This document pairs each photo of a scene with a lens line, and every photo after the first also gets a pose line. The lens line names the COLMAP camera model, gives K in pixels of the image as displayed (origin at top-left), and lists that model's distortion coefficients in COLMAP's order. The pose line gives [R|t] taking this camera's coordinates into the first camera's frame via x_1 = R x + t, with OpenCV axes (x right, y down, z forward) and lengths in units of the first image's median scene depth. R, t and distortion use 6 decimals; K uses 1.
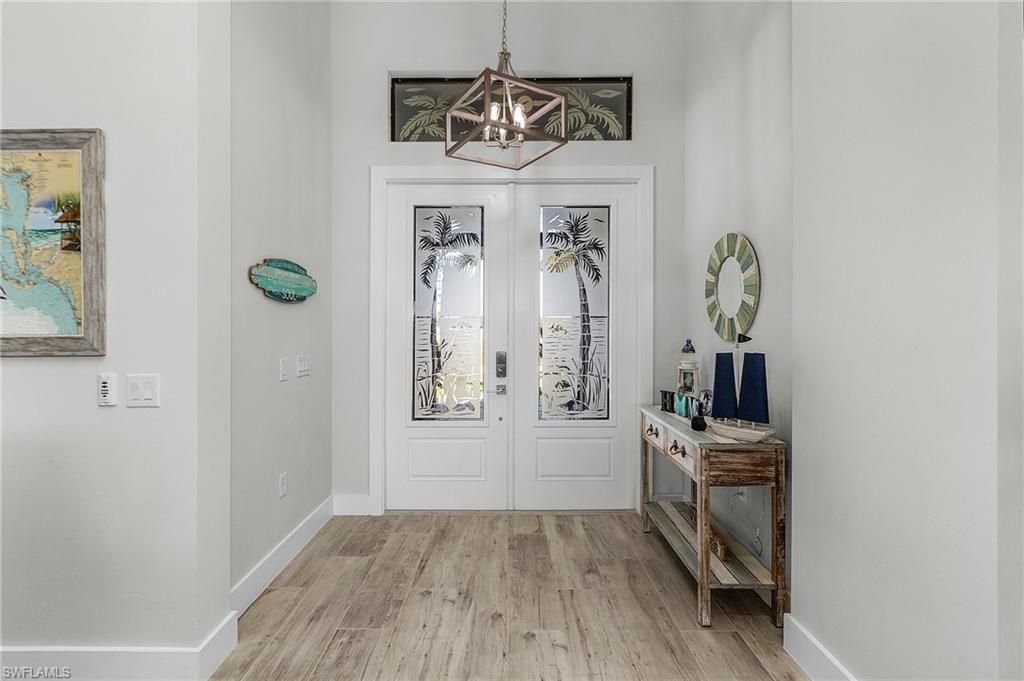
lens RADIAL K [[484.1, 0, 509.2], [0, 484.1, 317.3], [0, 0, 1]] dist [0.022956, 0.000001]
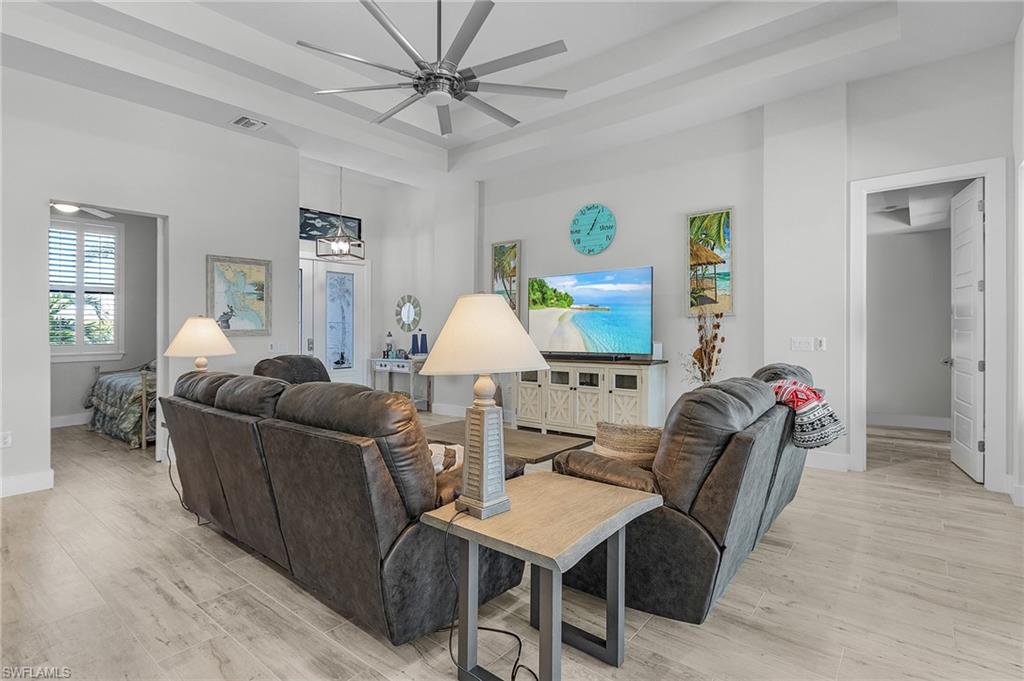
lens RADIAL K [[480.8, 0, 501.2], [0, 480.8, 345.9], [0, 0, 1]] dist [0.002187, -0.000093]
pose [[0.627405, -0.031586, 0.778052, -1.537333], [-0.009789, 0.998778, 0.048441, -0.011361], [-0.778632, -0.038009, 0.626329, -1.329755]]
